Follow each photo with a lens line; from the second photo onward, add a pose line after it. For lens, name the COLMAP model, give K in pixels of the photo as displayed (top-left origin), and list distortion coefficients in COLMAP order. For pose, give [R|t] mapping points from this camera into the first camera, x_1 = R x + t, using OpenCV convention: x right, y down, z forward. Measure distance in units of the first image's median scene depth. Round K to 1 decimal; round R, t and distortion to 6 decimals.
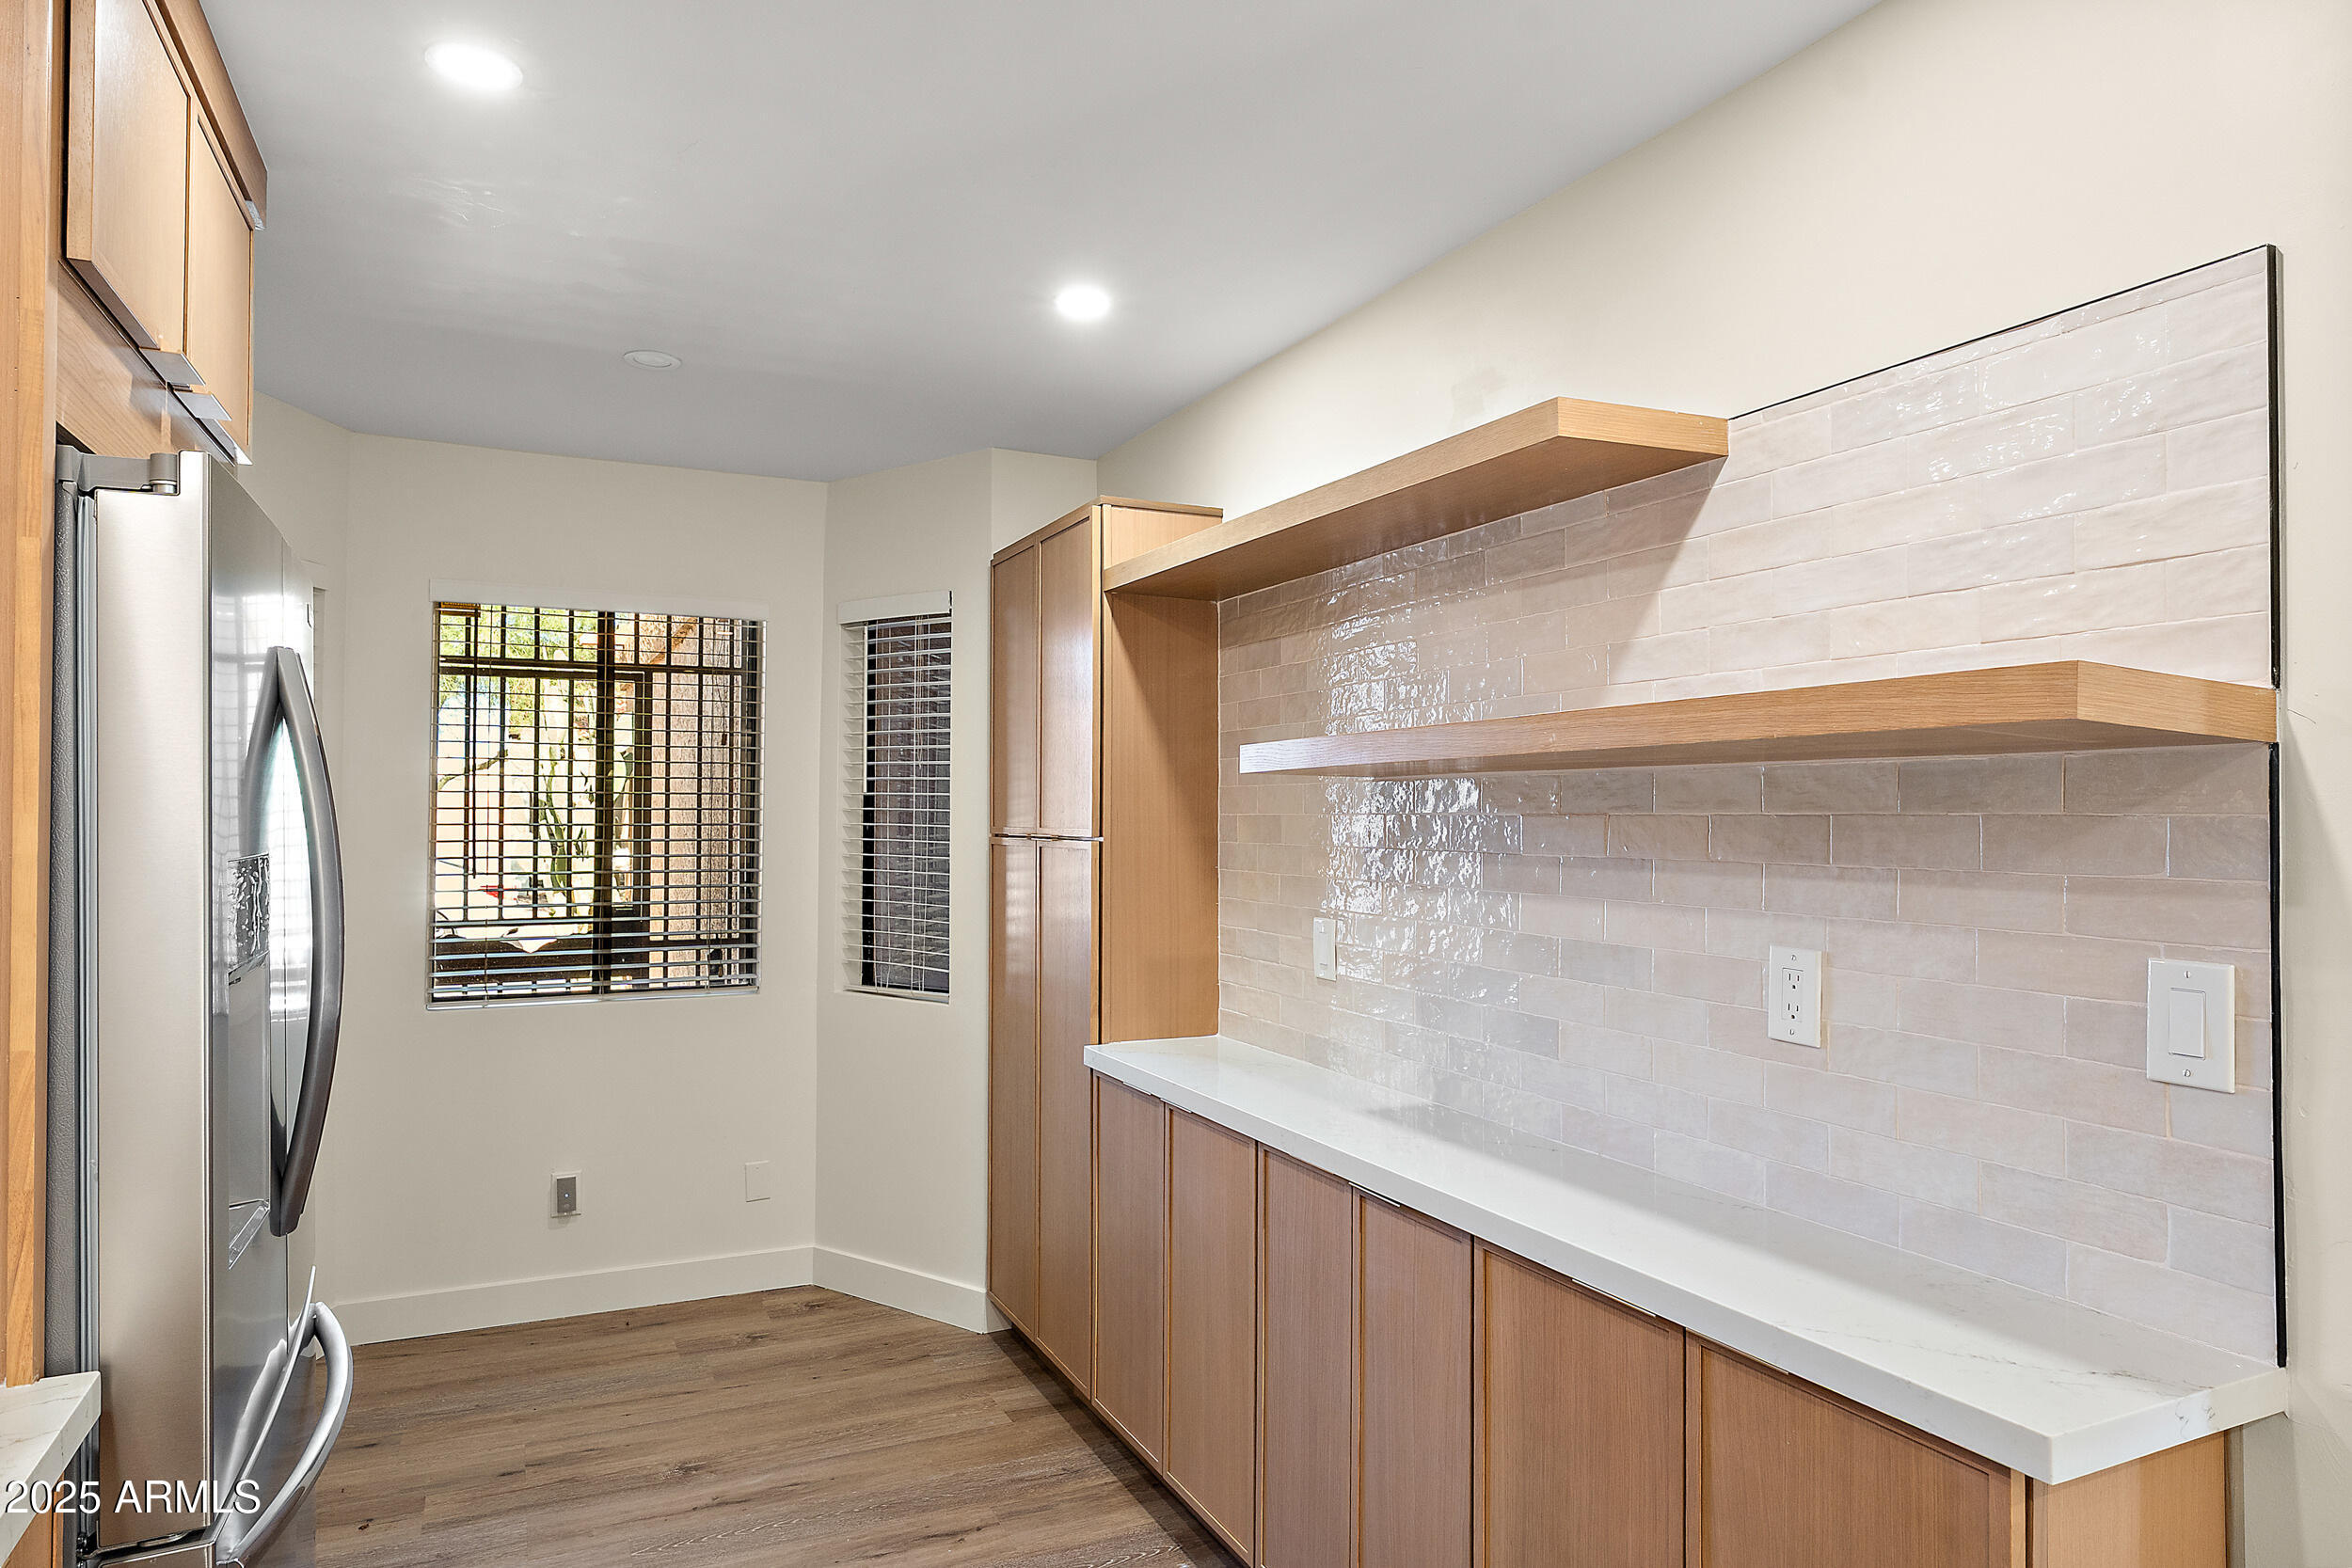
lens RADIAL K [[1386.5, 0, 1176.0], [0, 1386.5, 784.0], [0, 0, 1]] dist [-0.003160, 0.000160]
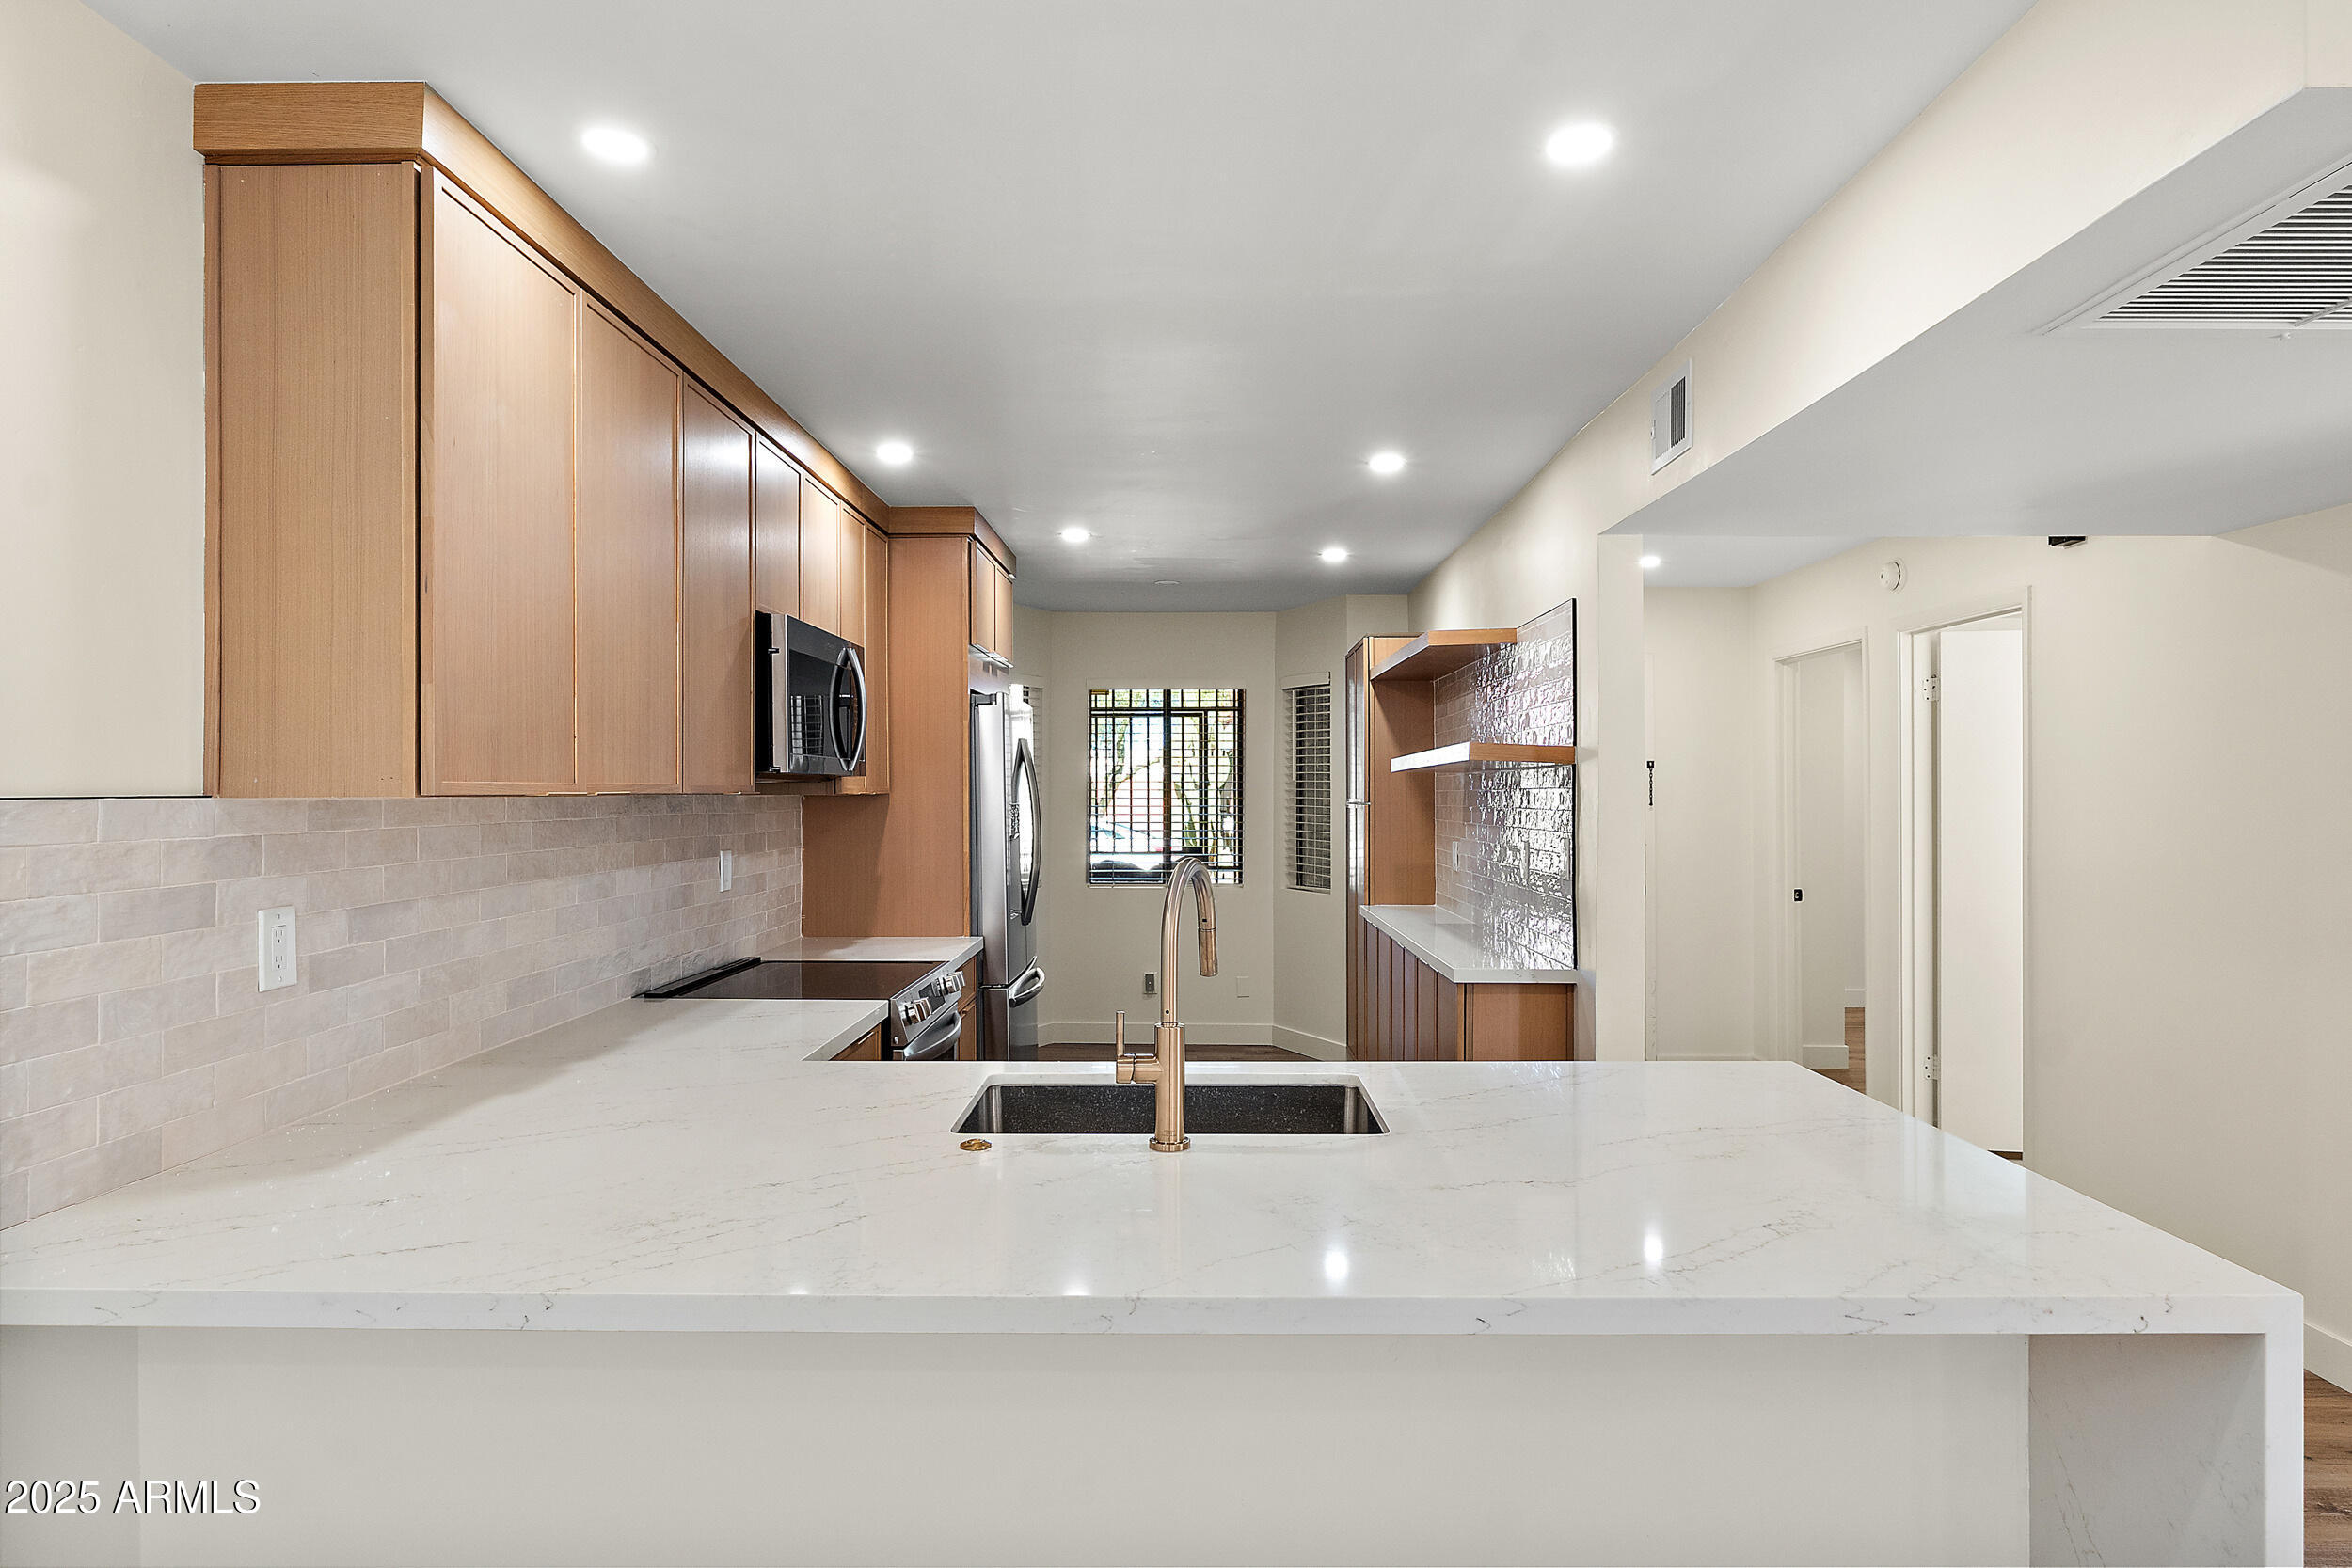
lens RADIAL K [[1268.4, 0, 1176.0], [0, 1268.4, 784.0], [0, 0, 1]] dist [0.000869, 0.000231]
pose [[0.894602, -0.006447, -0.446816, 0.410510], [0.011870, 0.999886, 0.009338, -0.006881], [0.446705, -0.013657, 0.894577, -0.612525]]
